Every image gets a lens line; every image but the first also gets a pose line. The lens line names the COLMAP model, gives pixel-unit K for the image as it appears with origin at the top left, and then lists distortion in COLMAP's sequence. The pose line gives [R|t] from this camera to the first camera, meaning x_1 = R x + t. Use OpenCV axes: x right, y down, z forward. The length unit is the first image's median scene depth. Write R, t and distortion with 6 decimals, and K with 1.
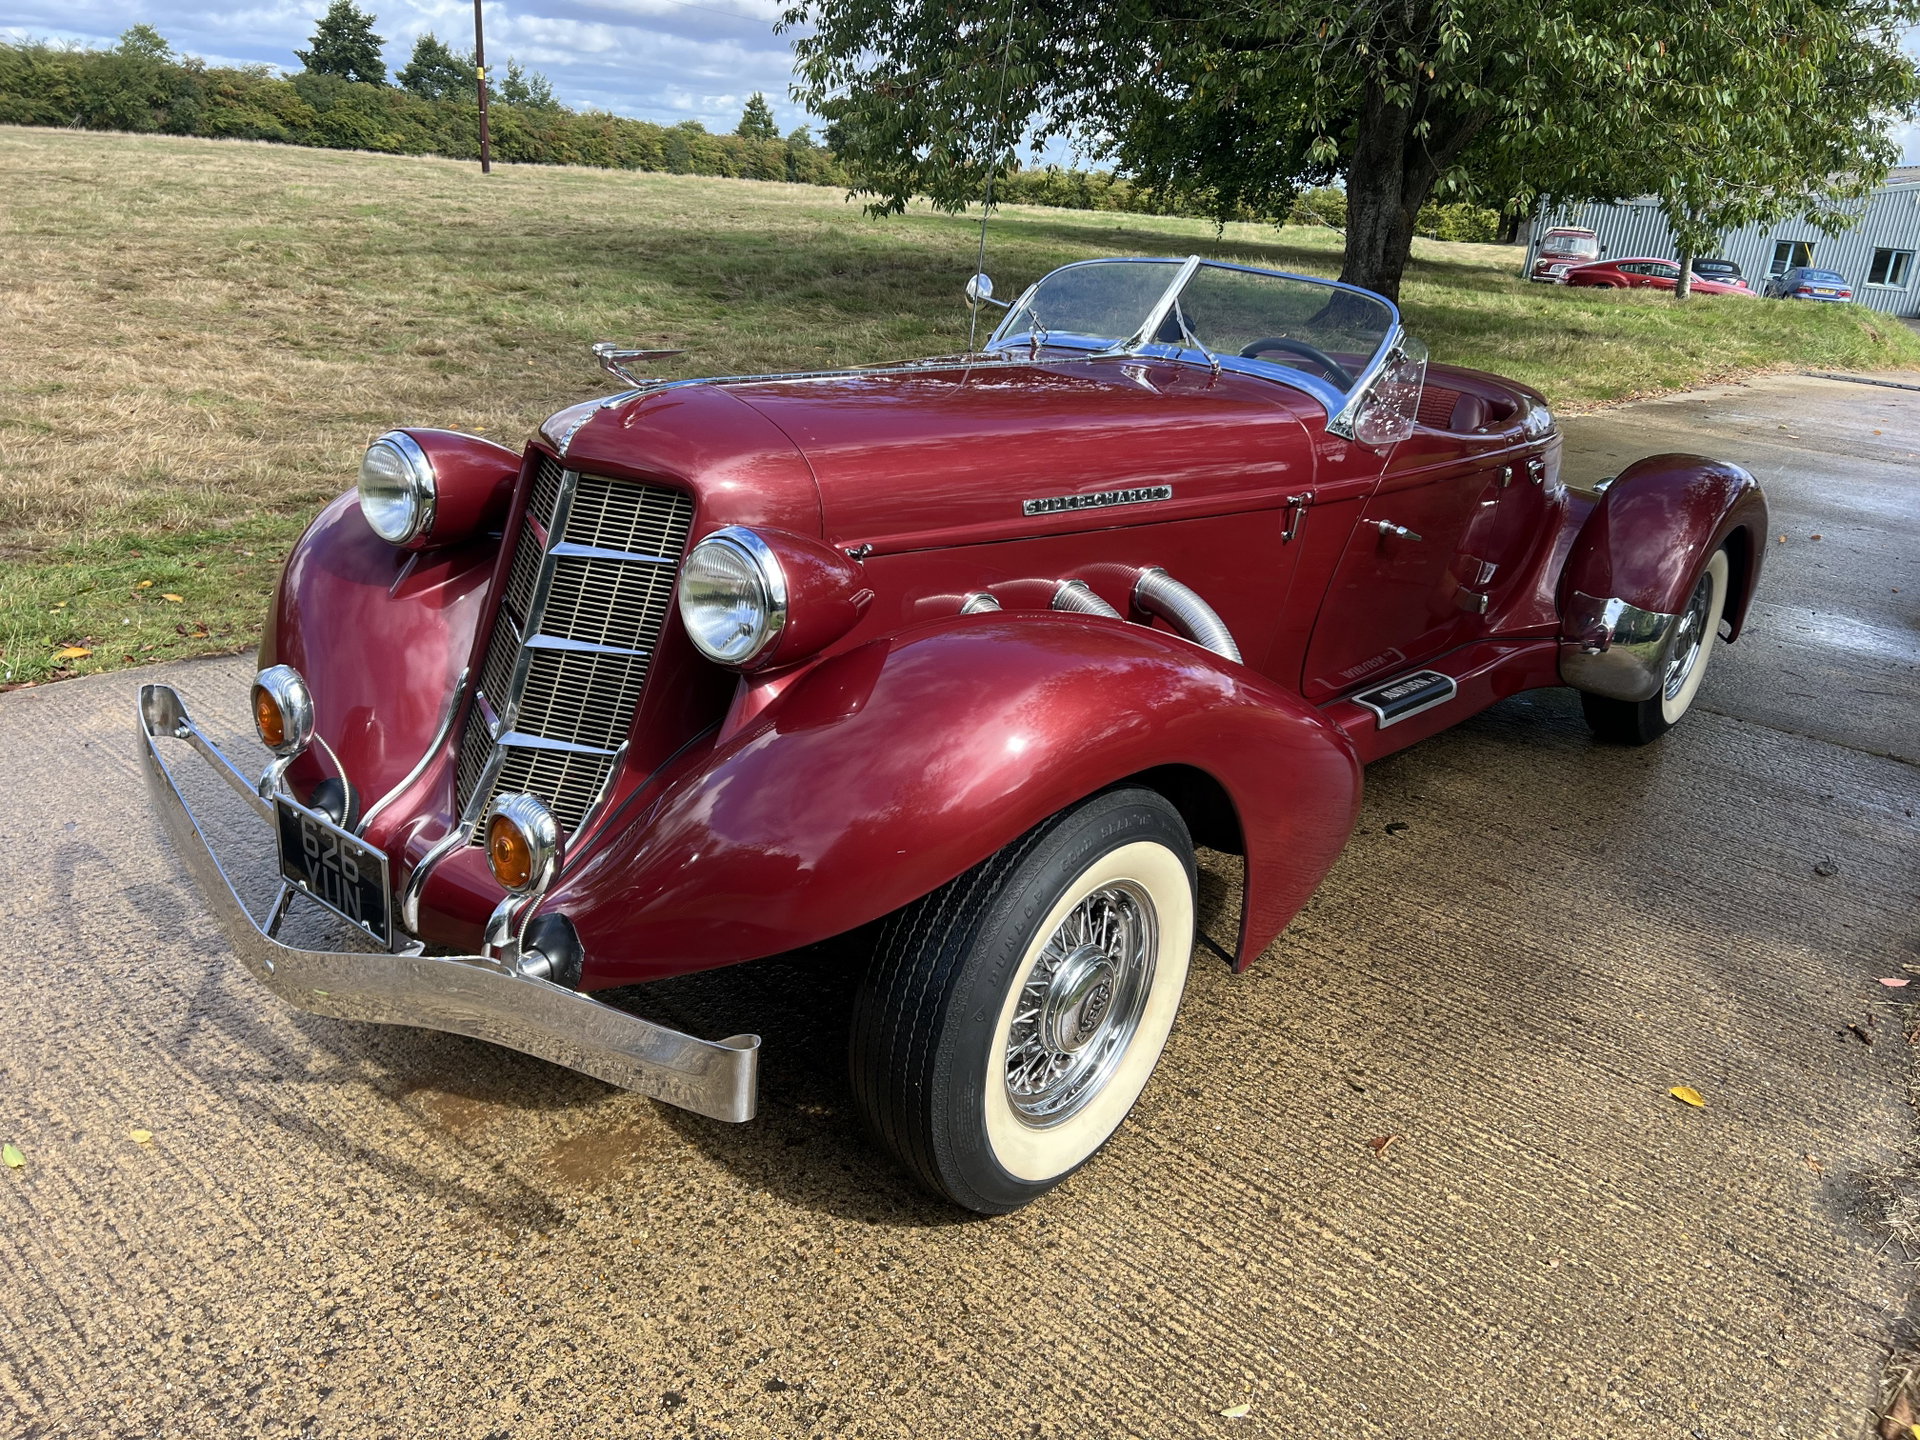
lens RADIAL K [[1459.9, 0, 957.4], [0, 1459.9, 713.9], [0, 0, 1]] dist [0.071371, -0.058921]
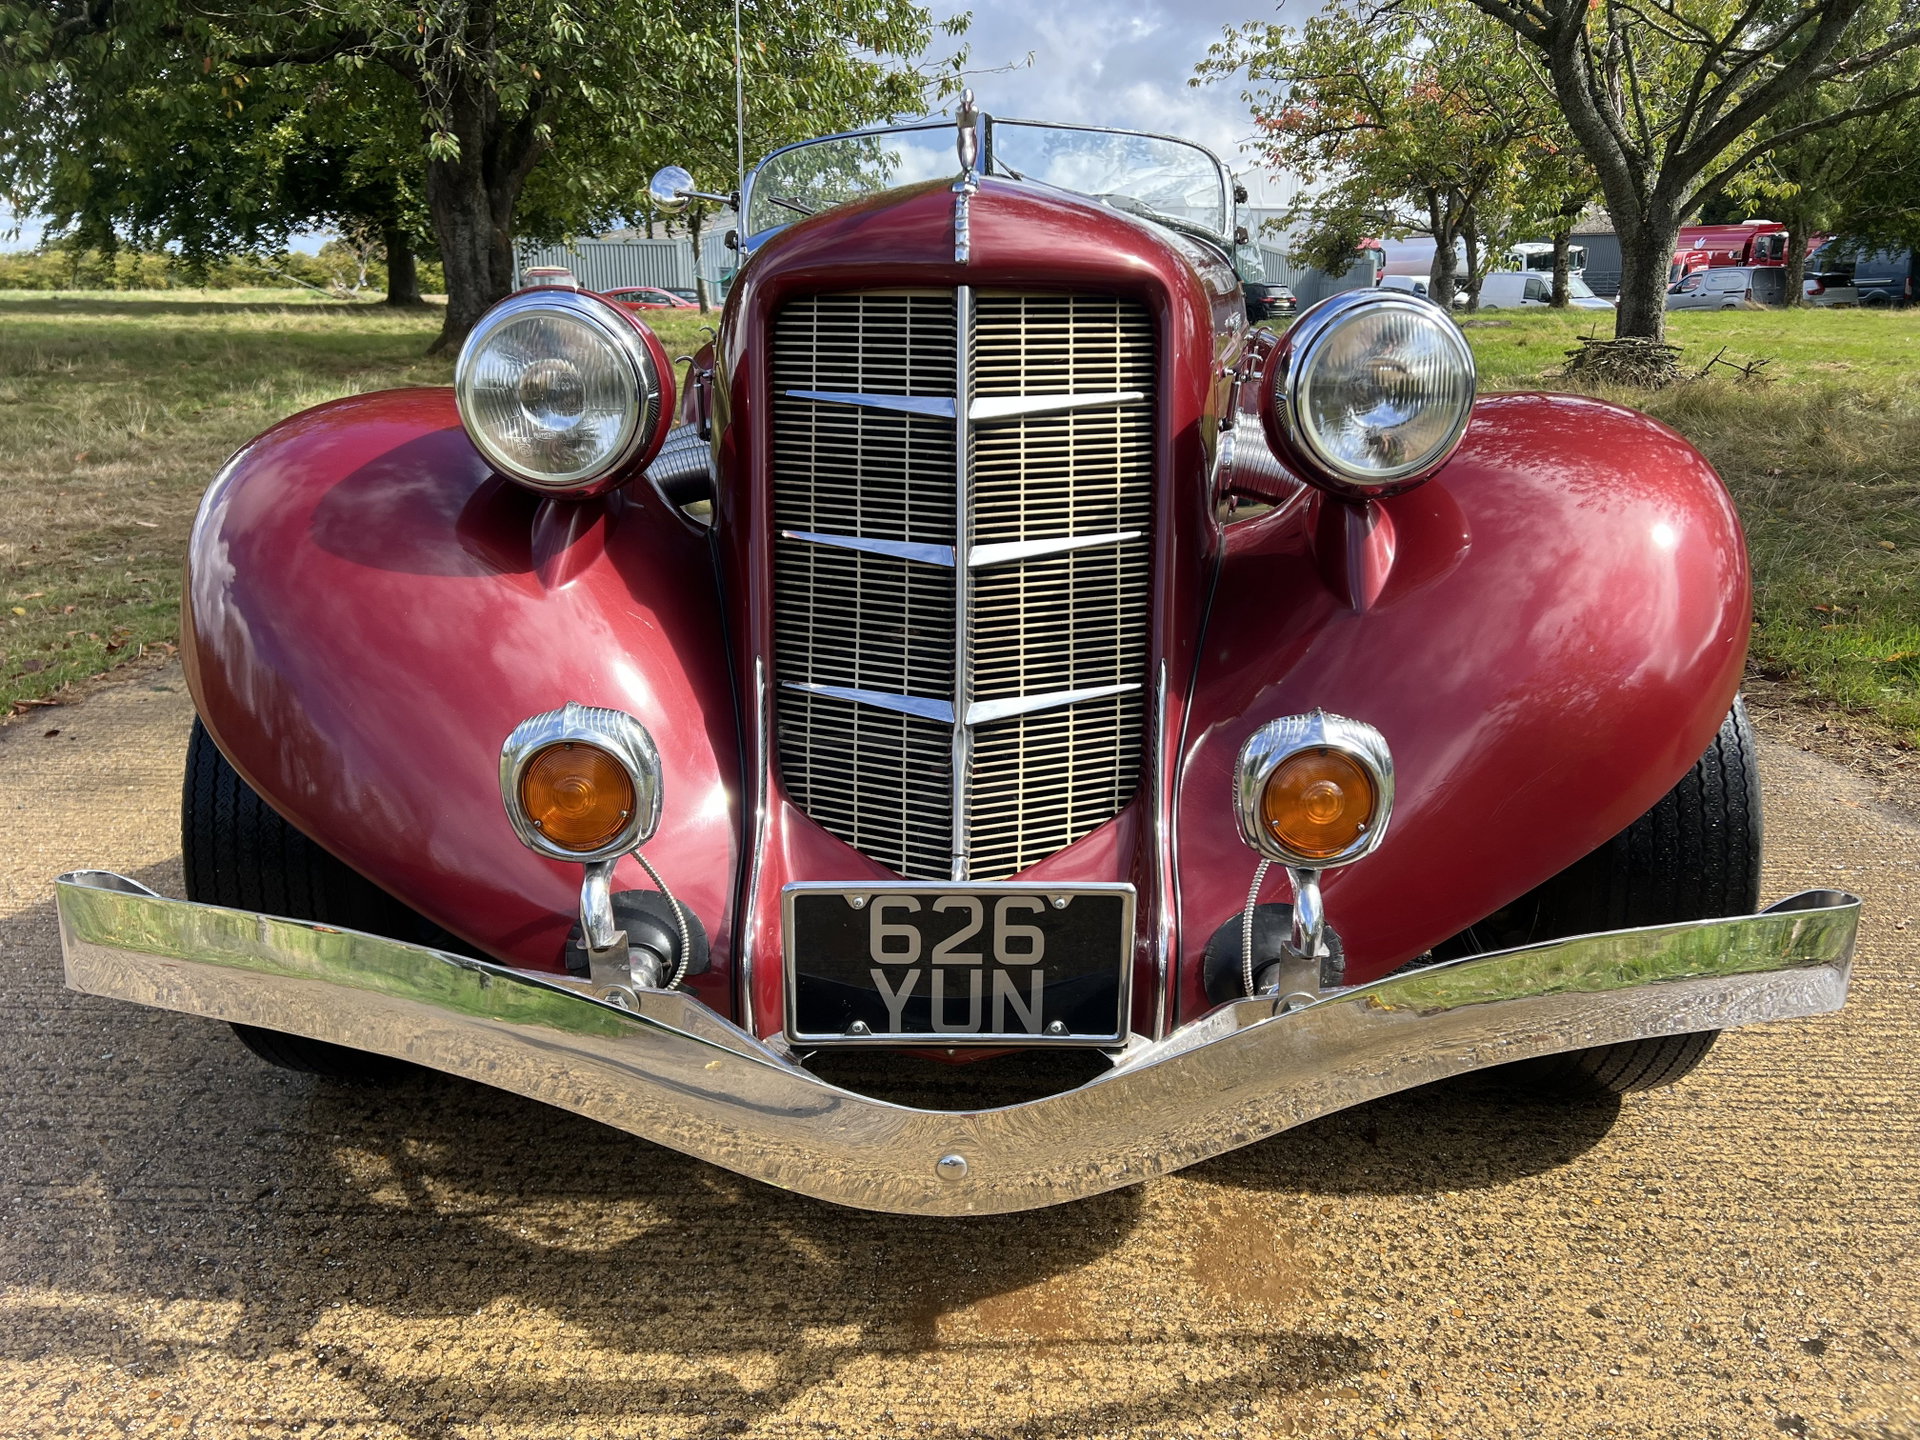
lens RADIAL K [[1453.1, 0, 960.0], [0, 1453.1, 720.0], [0, 0, 1]] dist [0.108958, -0.125436]
pose [[0.766718, -0.254588, 0.589345, -0.639620], [0.273602, 0.960045, 0.058779, -0.018558], [-0.580763, 0.116179, 0.805740, 0.458897]]
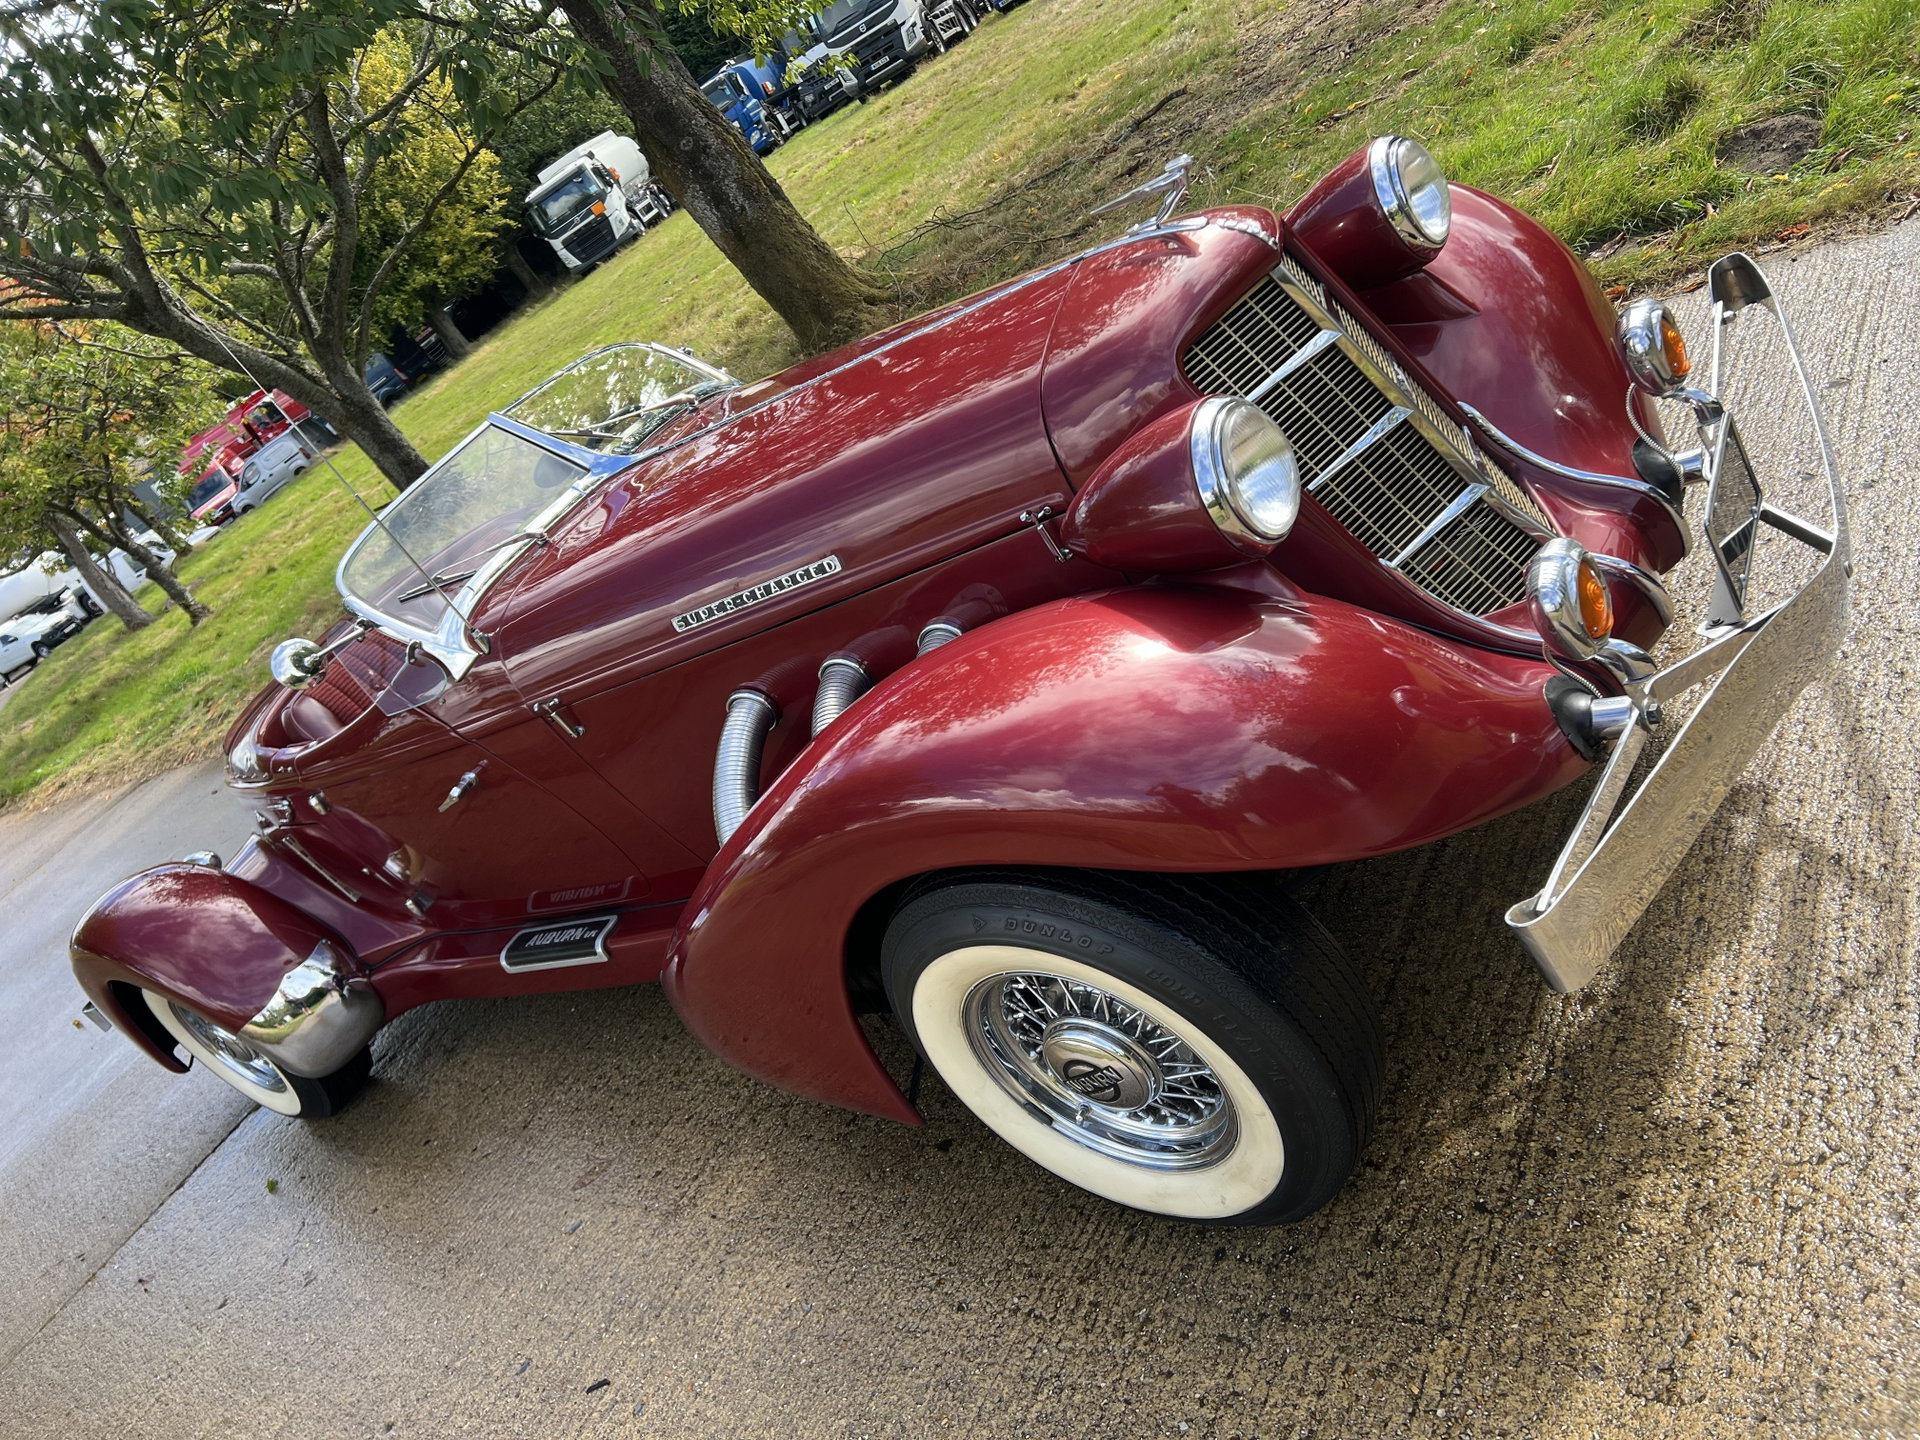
lens RADIAL K [[1459.9, 0, 957.4], [0, 1459.9, 713.9], [0, 0, 1]] dist [0.071371, -0.058921]
pose [[-0.165598, -0.441941, 0.881627, -1.049103], [0.770152, 0.500433, 0.395516, -0.489952], [-0.615989, 0.744483, 0.257491, 1.002671]]
